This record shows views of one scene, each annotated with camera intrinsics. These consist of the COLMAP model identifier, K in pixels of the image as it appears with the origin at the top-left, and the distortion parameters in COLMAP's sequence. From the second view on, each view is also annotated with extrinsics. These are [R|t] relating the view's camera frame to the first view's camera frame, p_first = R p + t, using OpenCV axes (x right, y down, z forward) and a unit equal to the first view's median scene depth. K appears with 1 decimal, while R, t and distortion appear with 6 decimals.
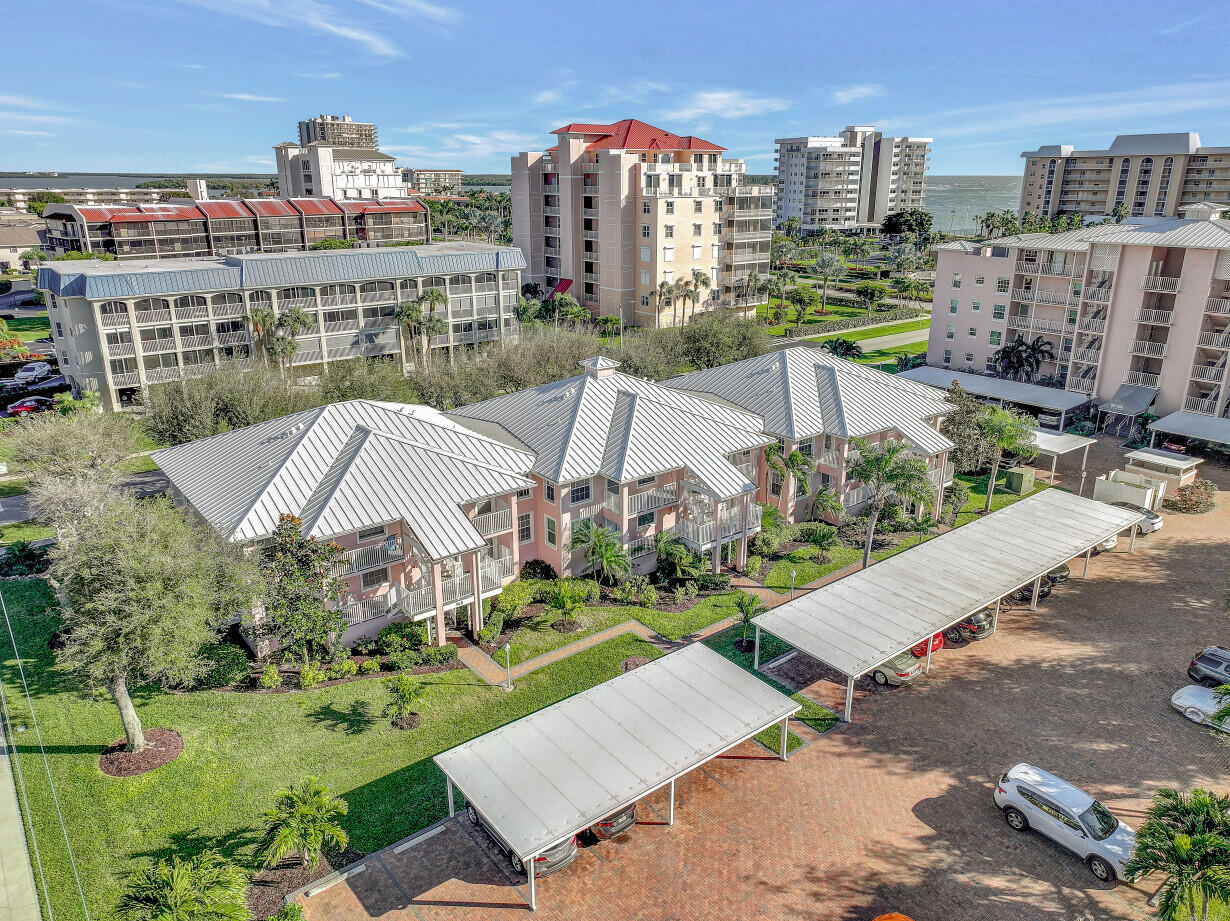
lens RADIAL K [[840.1, 0, 615.0], [0, 840.1, 460.5], [0, 0, 1]] dist [0.007098, 0.000211]
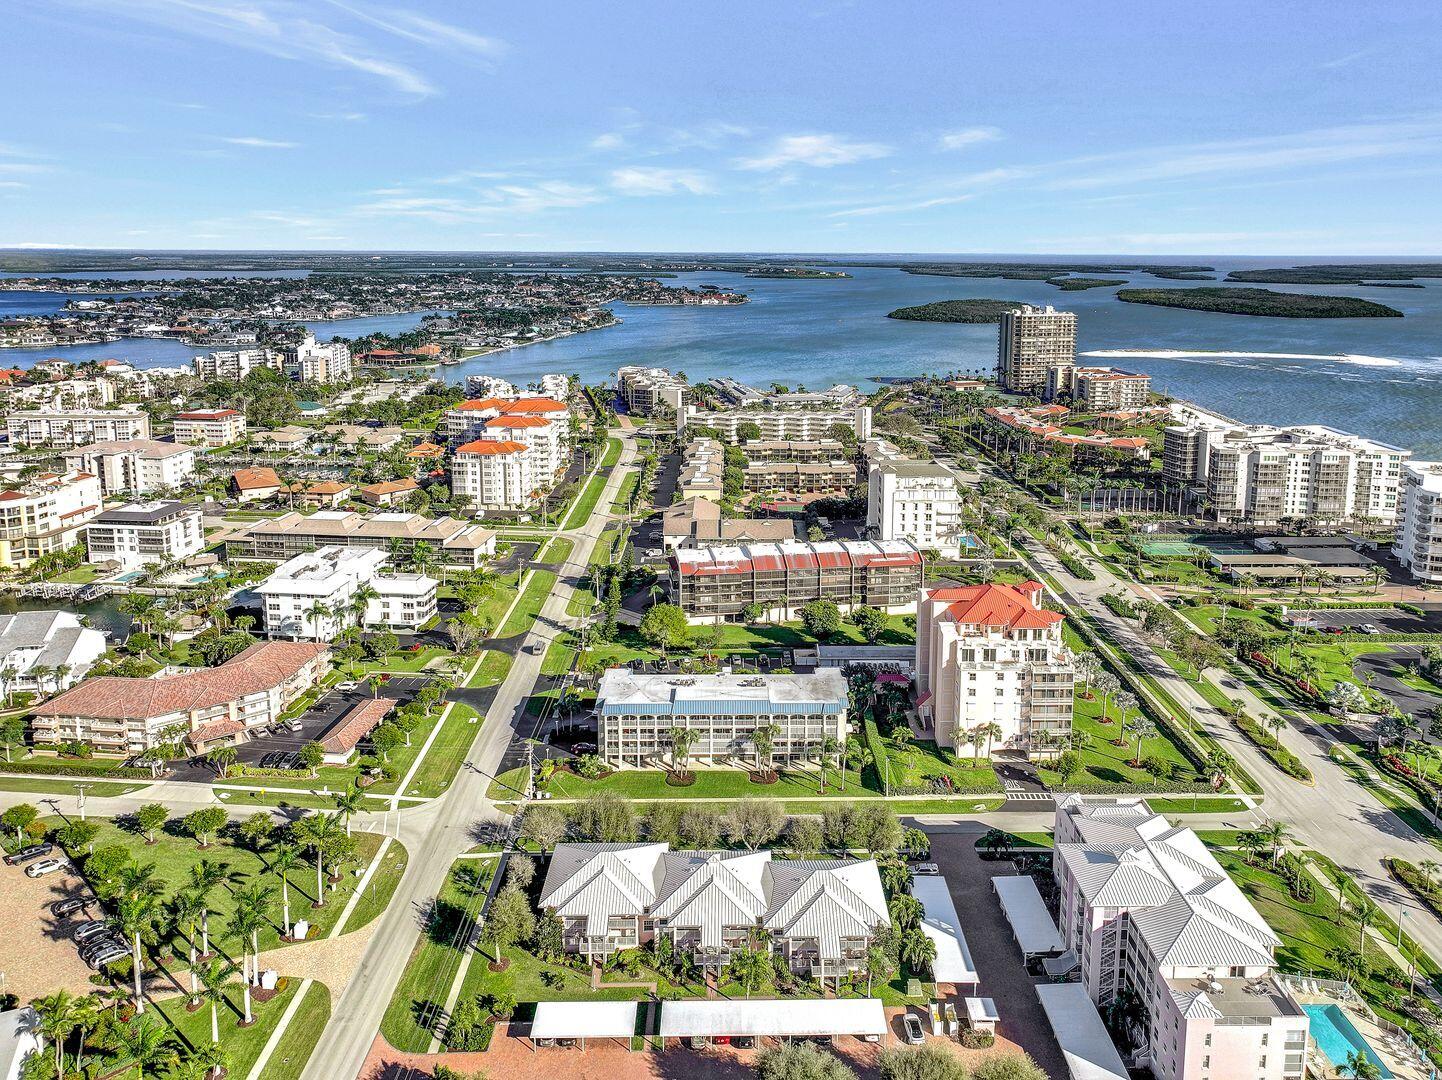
lens RADIAL K [[887.5, 0, 721.0], [0, 887.5, 540.0], [0, 0, 1]] dist [0.008316, -0.029968]
pose [[0.804414, 0.121770, -0.581456, 0.722117], [-0.193031, 0.979234, -0.061974, -0.455847], [0.561834, 0.162091, 0.811214, -0.597830]]
